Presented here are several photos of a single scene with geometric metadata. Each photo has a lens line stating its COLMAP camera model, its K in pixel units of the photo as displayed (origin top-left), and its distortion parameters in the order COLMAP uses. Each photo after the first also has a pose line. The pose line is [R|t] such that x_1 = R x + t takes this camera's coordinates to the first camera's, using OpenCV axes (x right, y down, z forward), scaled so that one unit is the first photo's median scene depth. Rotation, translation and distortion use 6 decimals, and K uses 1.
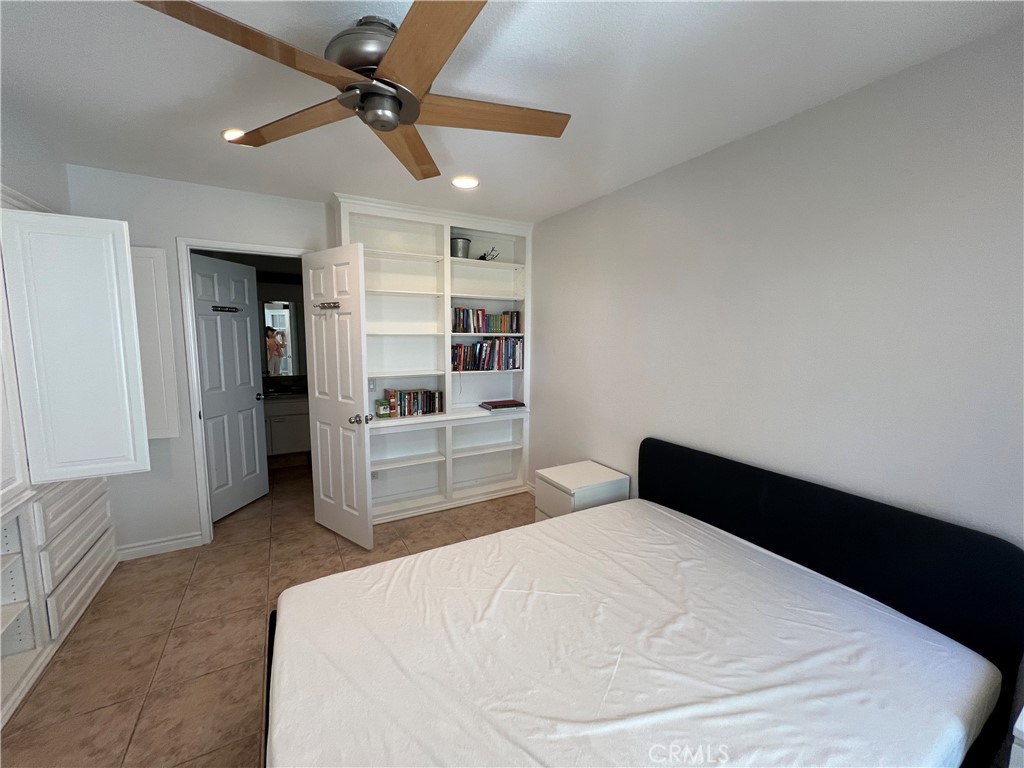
lens RADIAL K [[408.3, 0, 510.2], [0, 408.3, 380.4], [0, 0, 1]] dist [-0.000967, -0.000205]
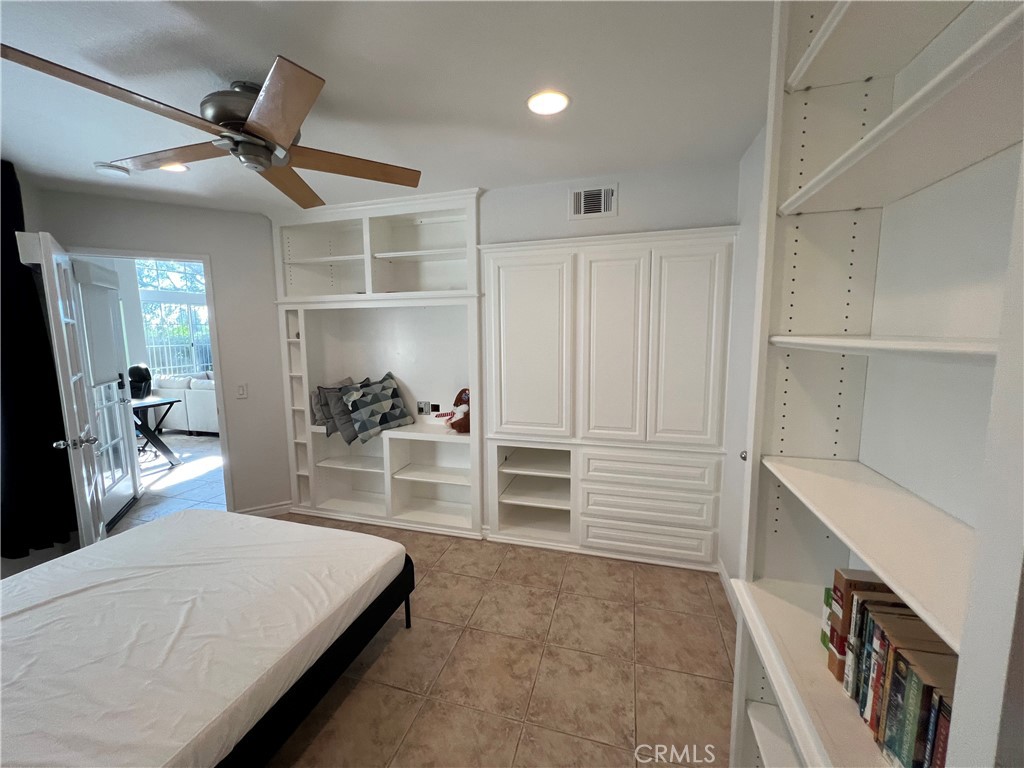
lens RADIAL K [[408.3, 0, 510.2], [0, 408.3, 380.4], [0, 0, 1]] dist [-0.000967, -0.000205]
pose [[-0.716351, 0.081461, -0.692968, 0.014026], [-0.074444, 0.978569, 0.191990, -0.111120], [0.693757, 0.189119, -0.694935, 0.938009]]
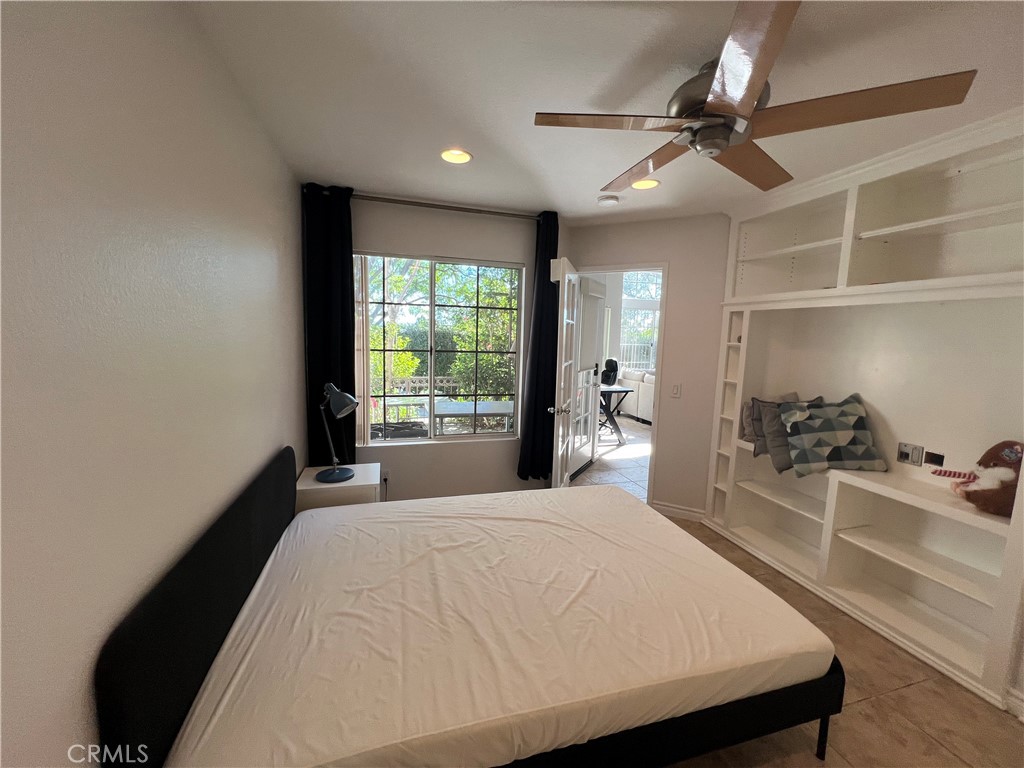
lens RADIAL K [[408.3, 0, 510.2], [0, 408.3, 380.4], [0, 0, 1]] dist [-0.000967, -0.000205]
pose [[-0.971800, -0.061127, 0.227746, -0.026621], [-0.008684, 0.974439, 0.224485, -0.099926], [-0.235647, 0.216177, -0.947490, 0.875163]]
